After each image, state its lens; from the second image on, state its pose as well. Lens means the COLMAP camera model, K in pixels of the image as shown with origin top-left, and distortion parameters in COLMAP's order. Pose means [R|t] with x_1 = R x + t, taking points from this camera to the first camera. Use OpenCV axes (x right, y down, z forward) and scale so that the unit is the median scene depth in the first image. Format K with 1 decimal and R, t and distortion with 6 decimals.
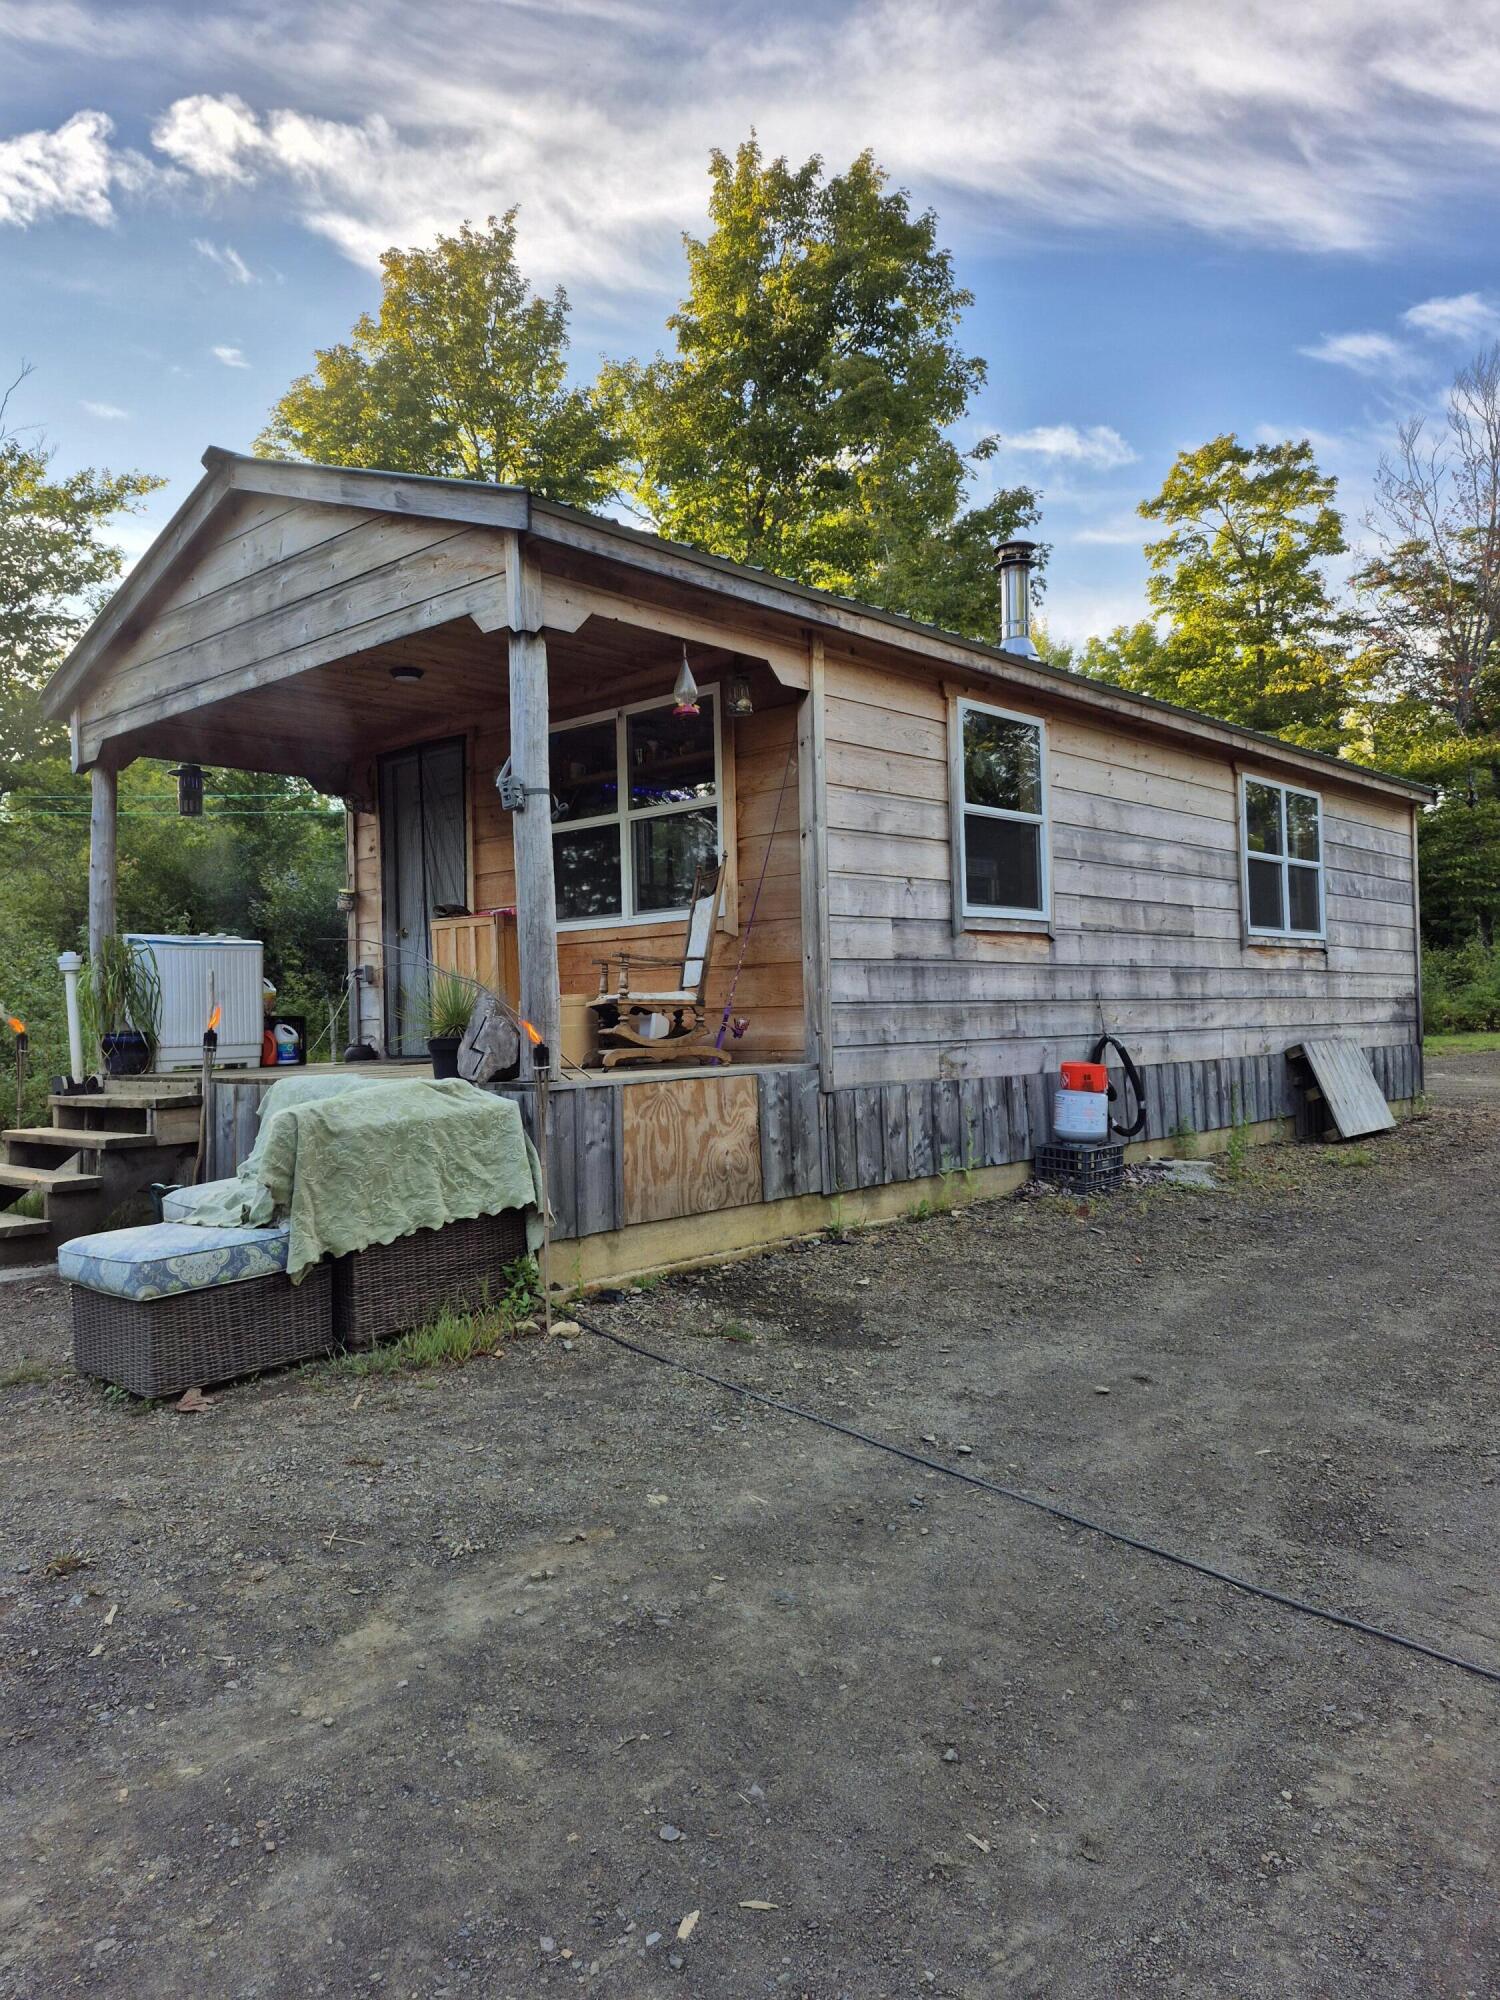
lens RADIAL K [[1373.7, 0, 754.3], [0, 1373.7, 1007.7], [0, 0, 1]] dist [0.073047, -0.060888]
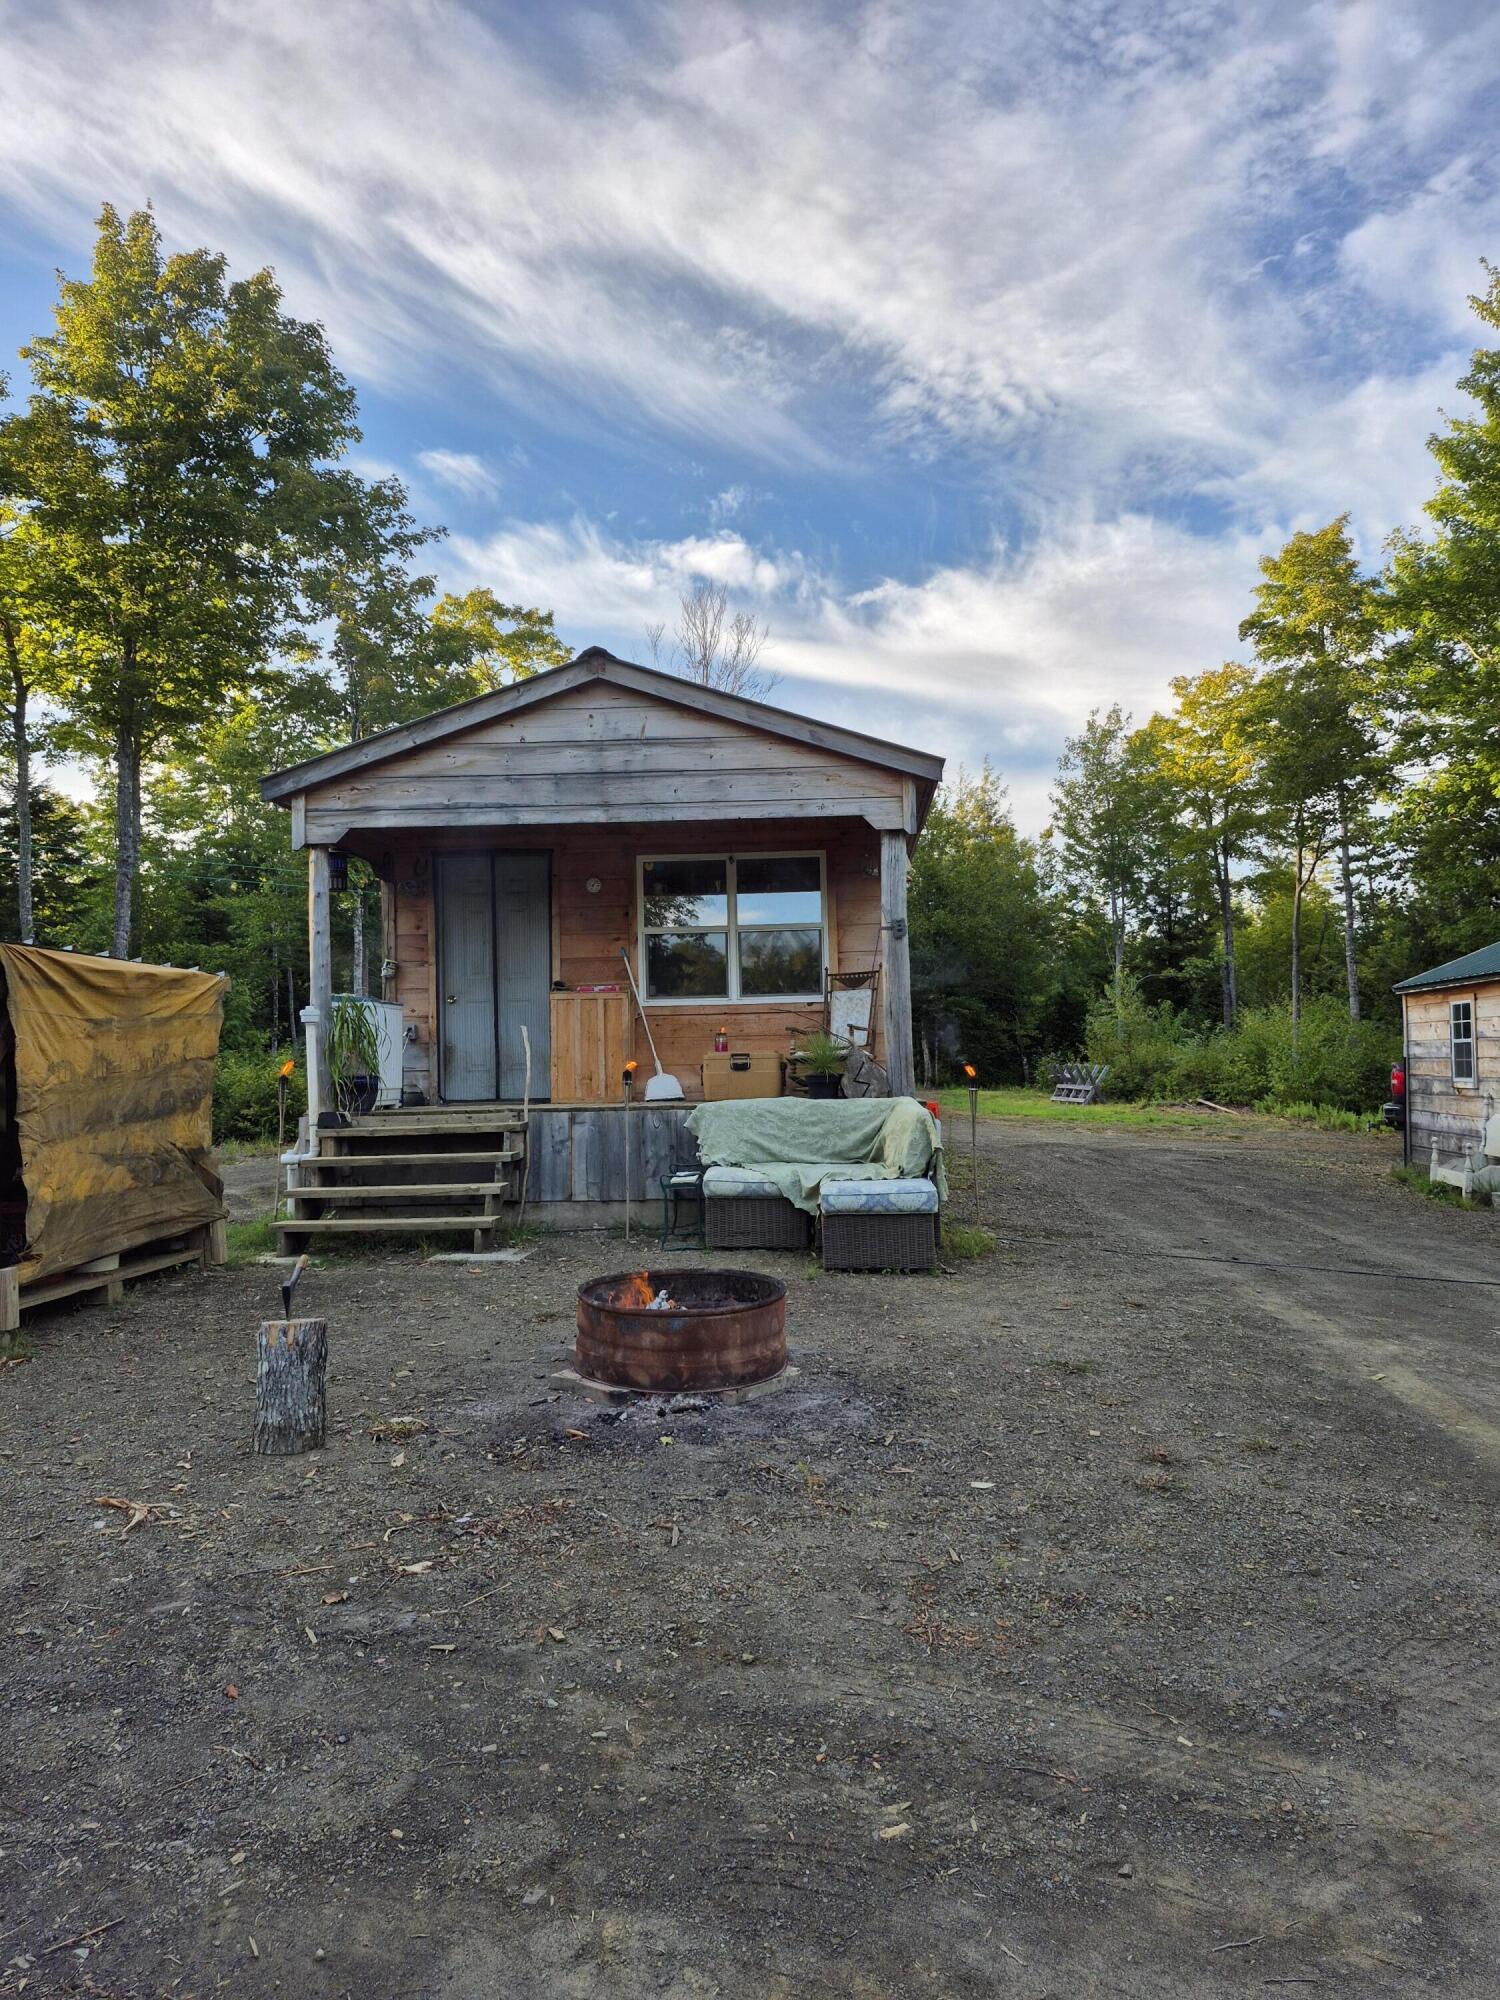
lens RADIAL K [[1366.6, 0, 771.9], [0, 1366.6, 1017.7], [0, 0, 1]] dist [0.087062, -0.090759]
pose [[0.777113, 0.037239, 0.628259, -0.944631], [-0.005083, 0.998587, -0.052904, 0.029582], [-0.629341, 0.037919, 0.776204, -0.131350]]
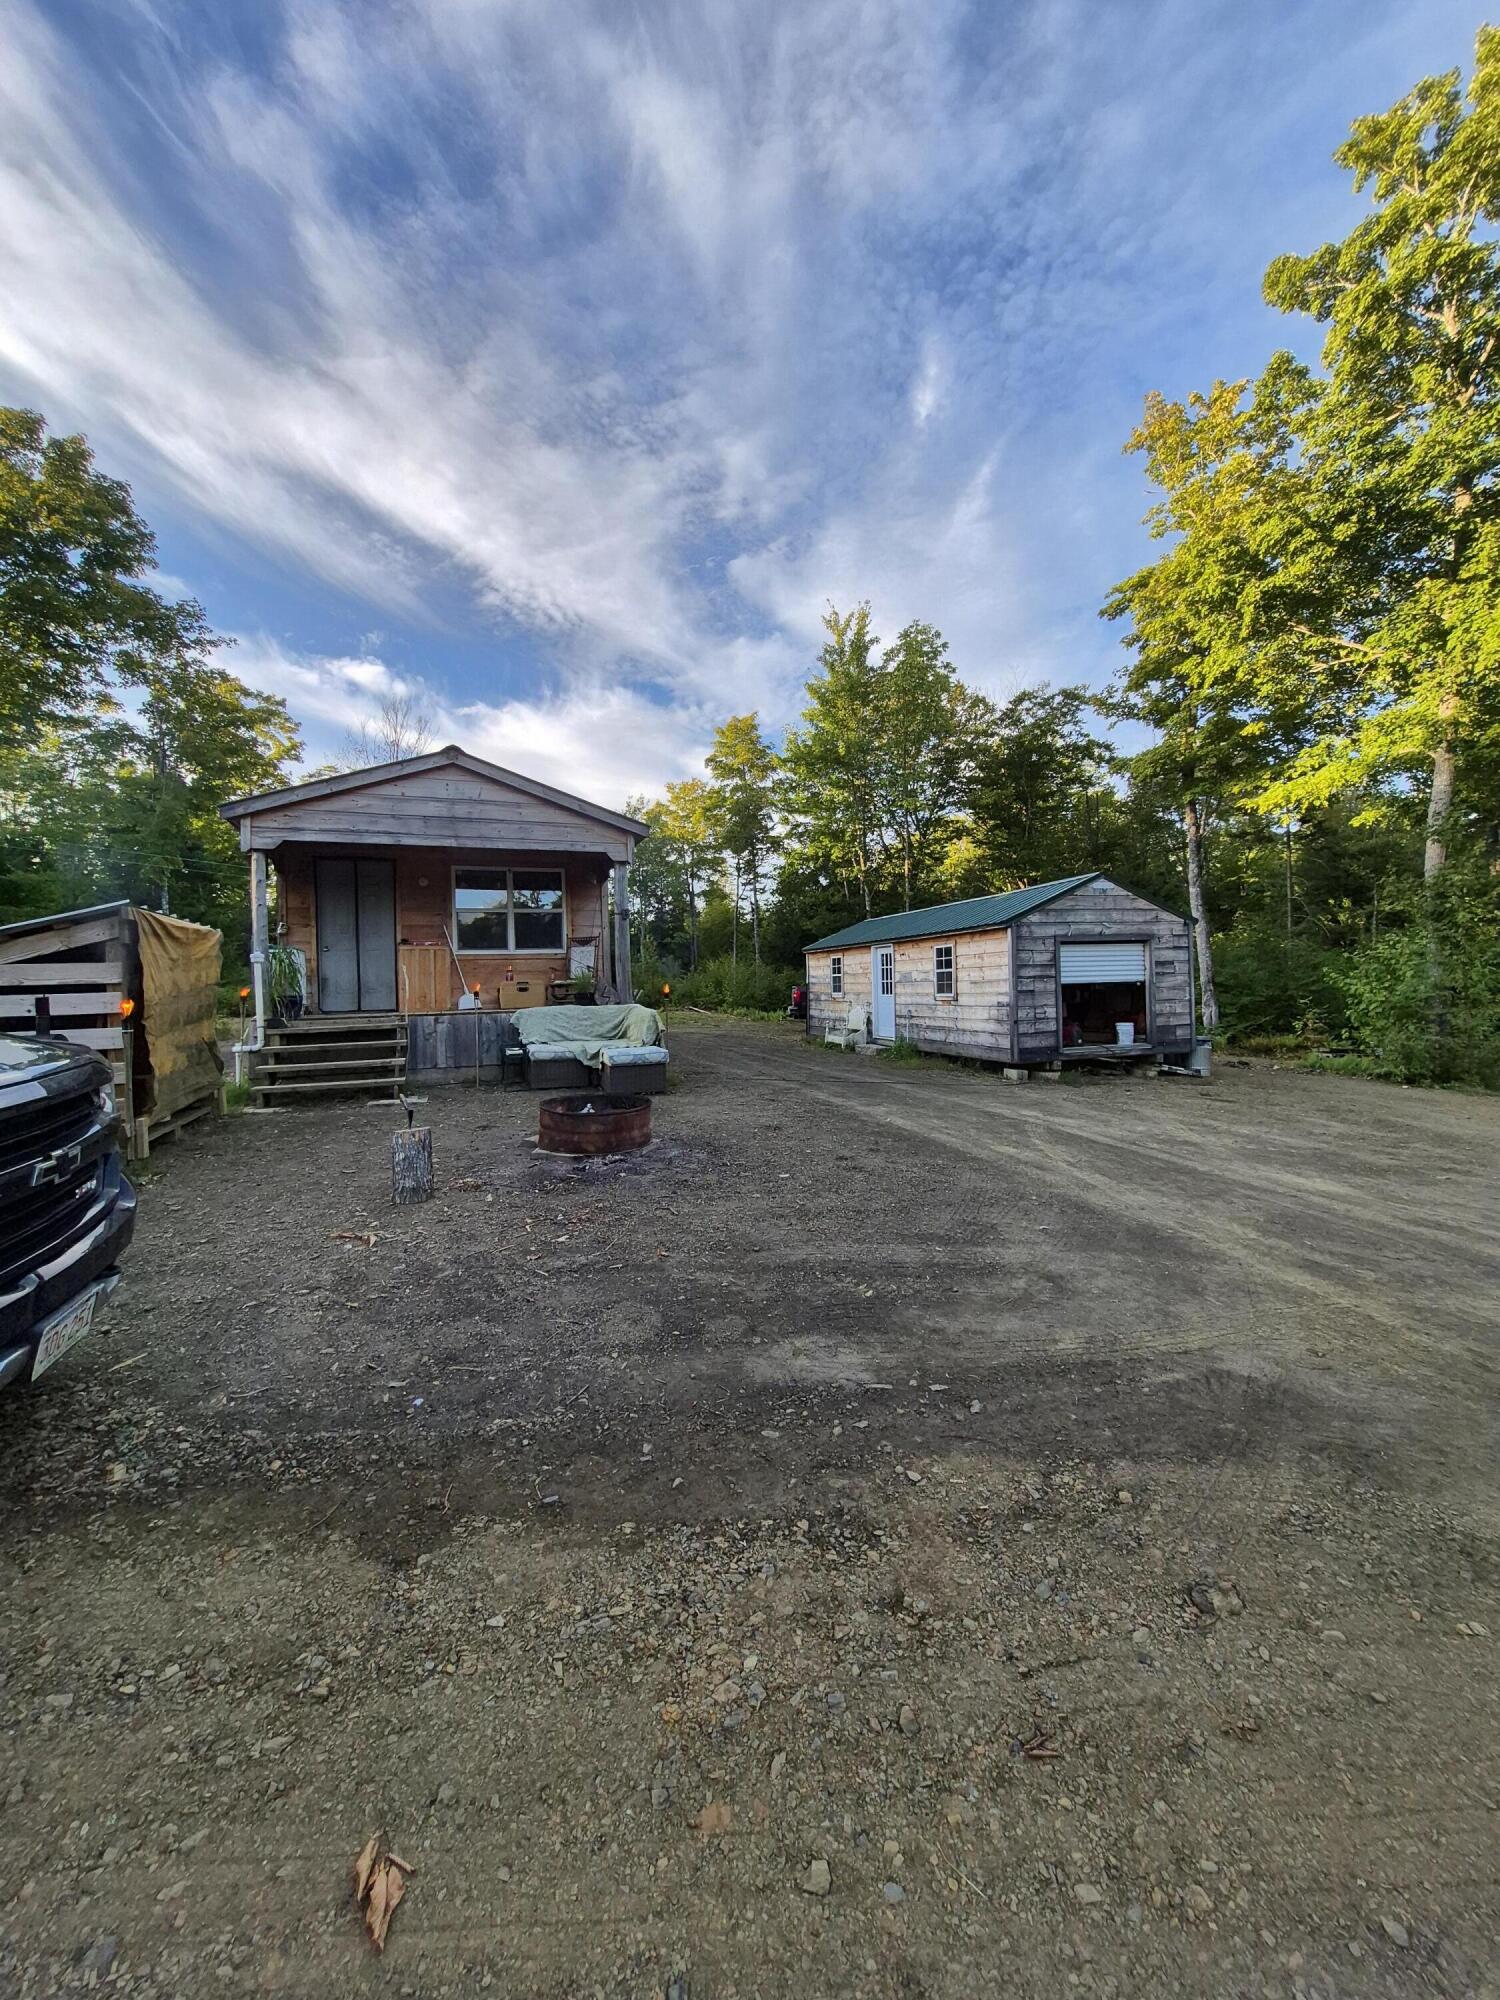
lens RADIAL K [[775.1, 0, 752.7], [0, 775.1, 970.5], [0, 0, 1]] dist [-0.002007, 0.006530]
pose [[0.448343, 0.033594, 0.893230, -1.144011], [0.012026, 0.998976, -0.043608, 0.038160], [-0.893781, 0.030293, 0.447480, -0.029252]]
